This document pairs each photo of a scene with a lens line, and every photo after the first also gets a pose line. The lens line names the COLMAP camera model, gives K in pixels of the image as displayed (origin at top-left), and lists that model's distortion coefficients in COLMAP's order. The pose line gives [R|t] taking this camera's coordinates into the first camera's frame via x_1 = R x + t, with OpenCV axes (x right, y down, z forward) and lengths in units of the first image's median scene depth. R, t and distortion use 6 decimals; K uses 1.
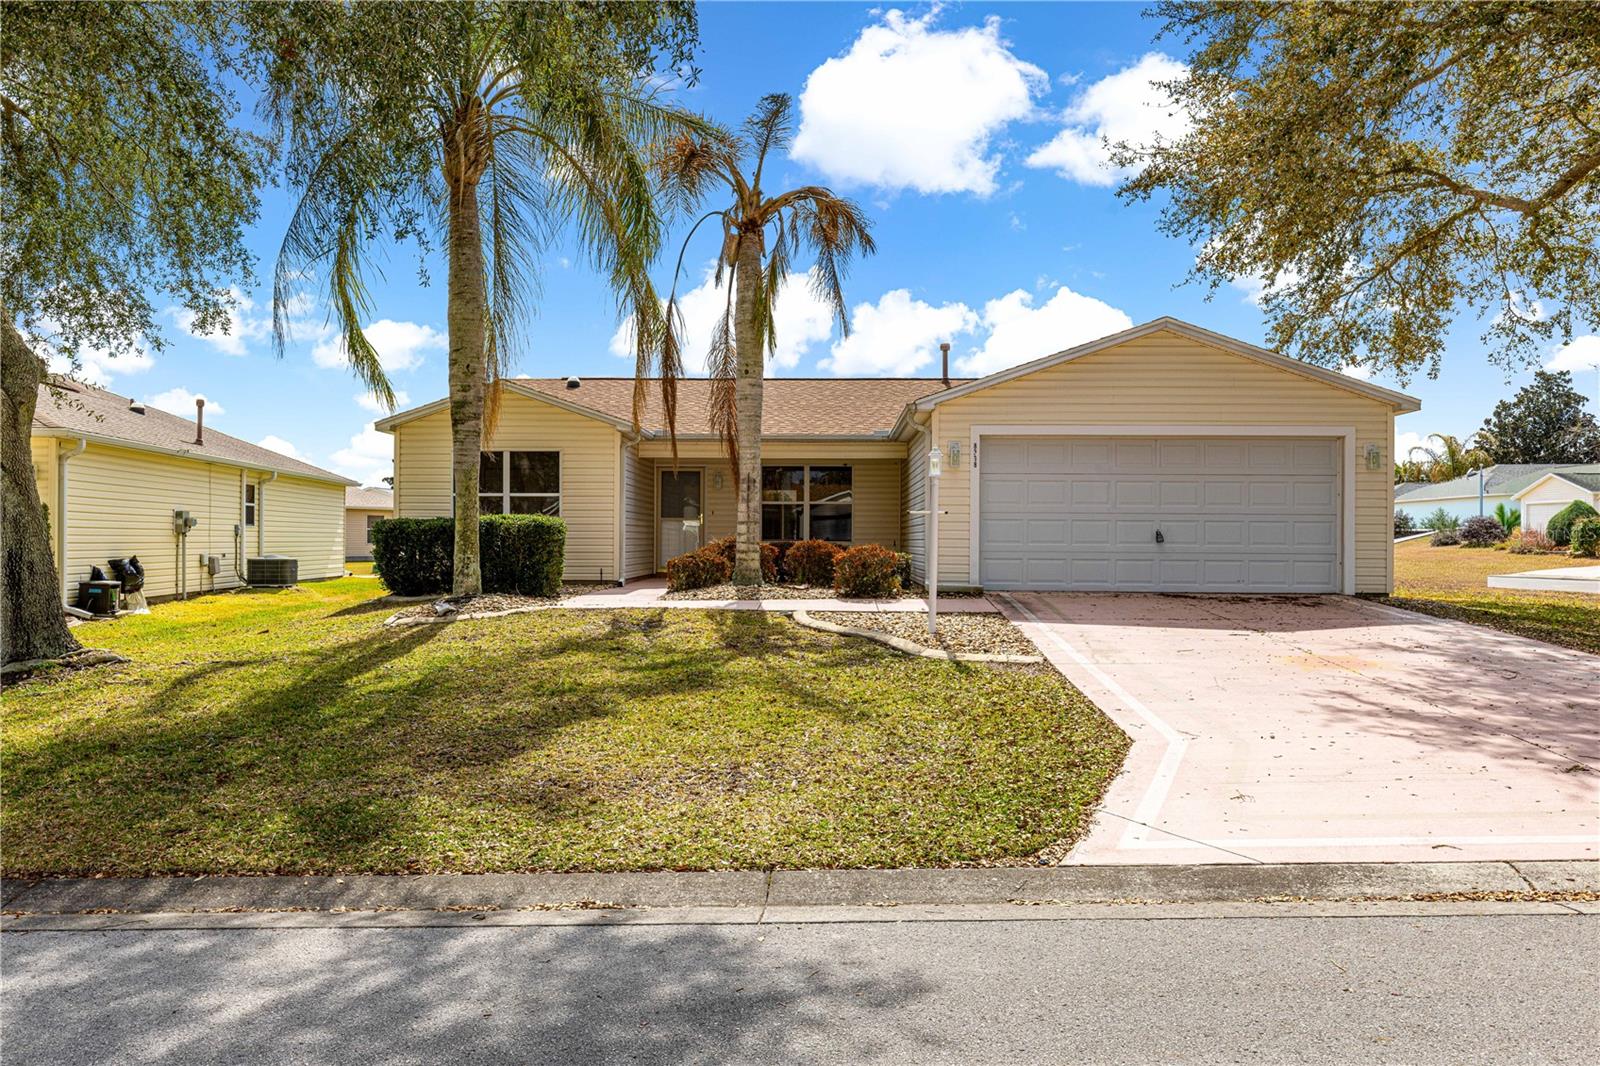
lens RADIAL K [[1151.9, 0, 802.7], [0, 1151.9, 535.3], [0, 0, 1]] dist [-0.003737, -0.000409]
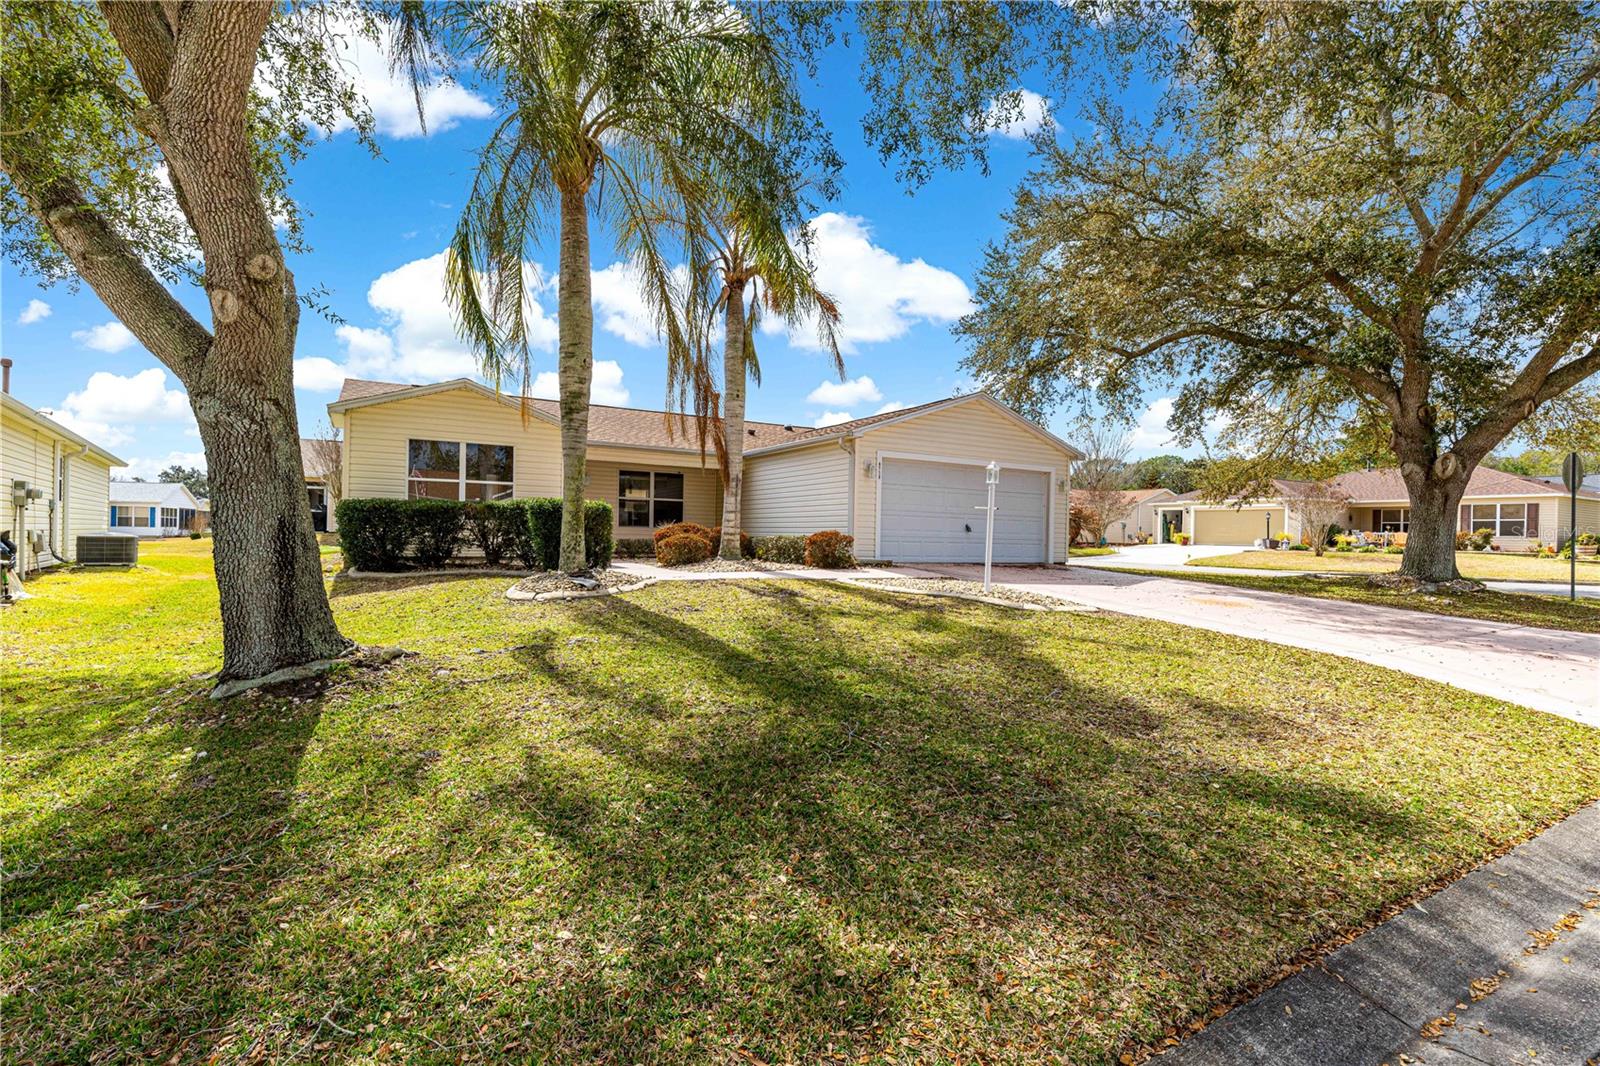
lens RADIAL K [[716.7, 0, 800.0], [0, 716.7, 533.0], [0, 0, 1]] dist [0.005730, -0.000374]
pose [[0.855771, 0.014708, 0.517146, -0.329665], [-0.017531, 0.999846, 0.000574, 0.008765], [-0.517058, -0.009557, 0.855897, 0.221703]]
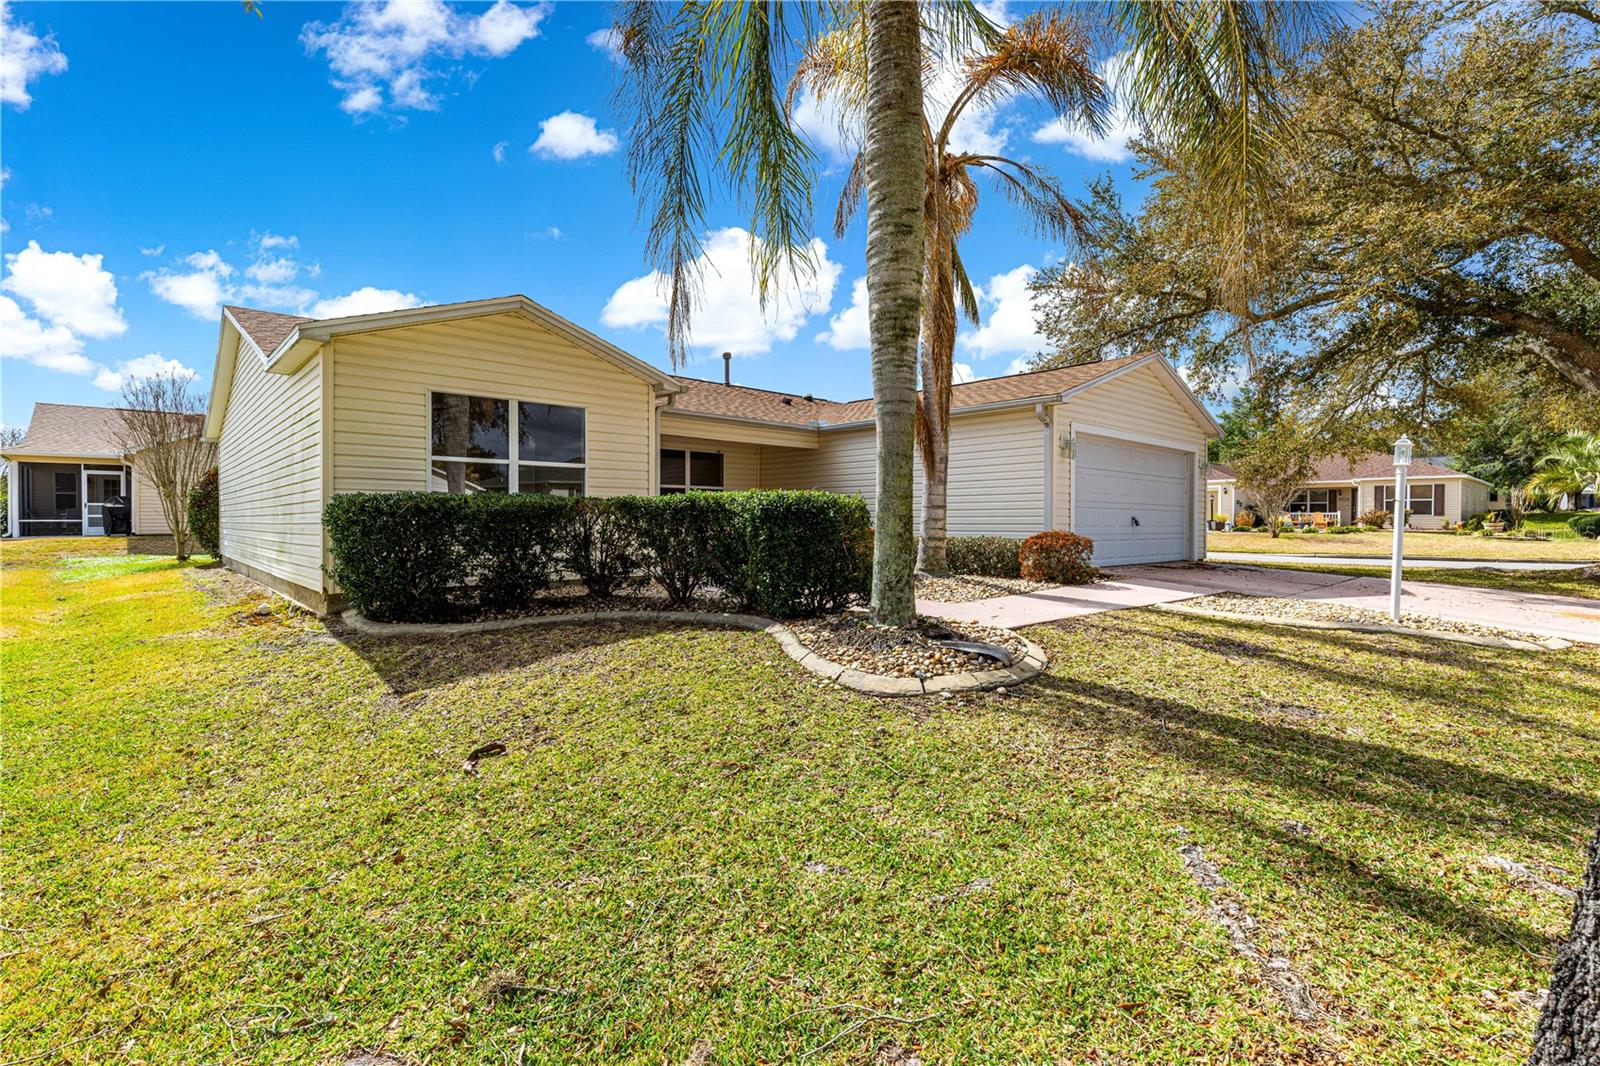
lens RADIAL K [[716.7, 0, 800.0], [0, 716.7, 533.0], [0, 0, 1]] dist [0.005730, -0.000374]
pose [[0.727641, -0.013698, 0.685821, -0.423946], [-0.003273, 0.999720, 0.023441, -0.002867], [-0.685950, -0.019302, 0.727392, 0.550473]]
